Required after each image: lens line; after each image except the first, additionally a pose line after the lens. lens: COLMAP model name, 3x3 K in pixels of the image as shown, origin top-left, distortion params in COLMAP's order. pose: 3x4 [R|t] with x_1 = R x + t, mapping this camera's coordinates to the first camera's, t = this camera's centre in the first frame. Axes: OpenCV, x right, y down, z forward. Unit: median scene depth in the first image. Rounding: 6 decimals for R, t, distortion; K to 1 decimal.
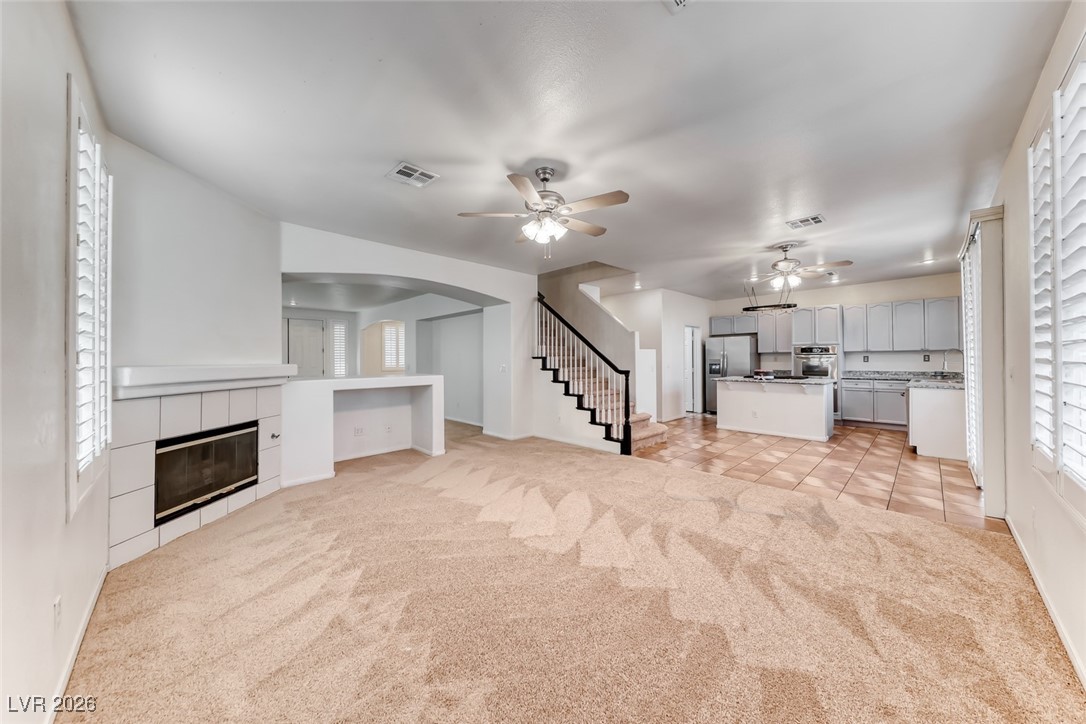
lens RADIAL K [[371.5, 0, 540.5], [0, 371.5, 355.1], [0, 0, 1]] dist [0.012612, -0.004701]
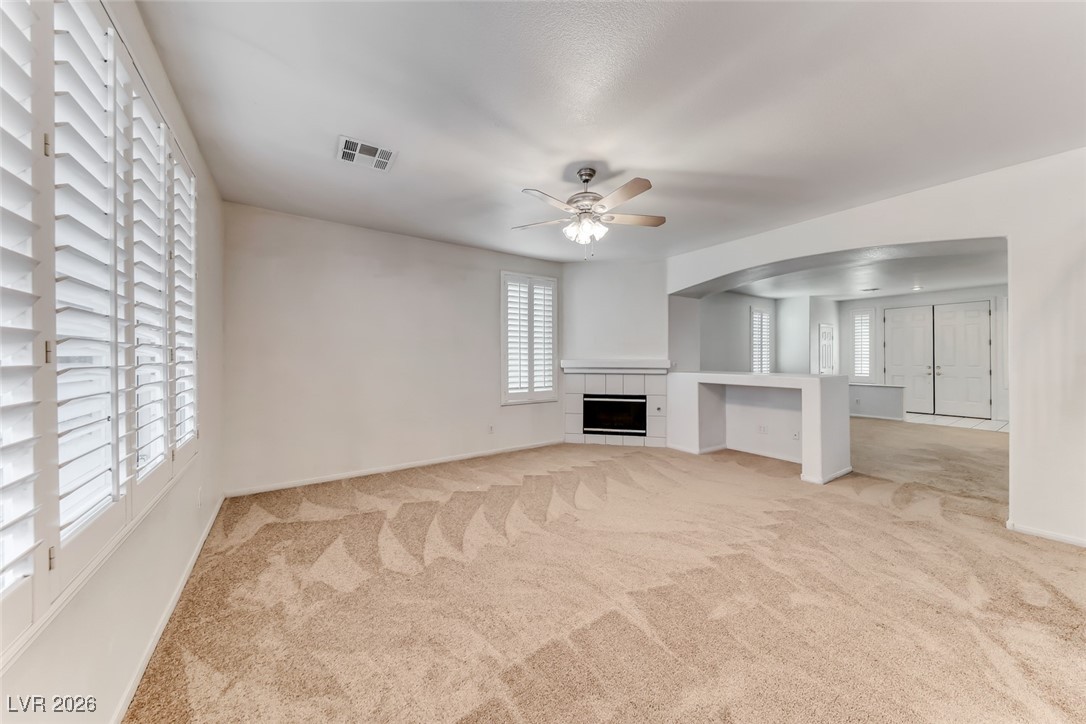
lens RADIAL K [[371.5, 0, 536.1], [0, 371.5, 356.0], [0, 0, 1]] dist [0.012612, -0.004701]
pose [[-0.190175, 0.003655, -0.981743, 0.439062], [0.013139, 0.999913, 0.001177, 0.001229], [0.981662, -0.012676, -0.190207, 0.442828]]
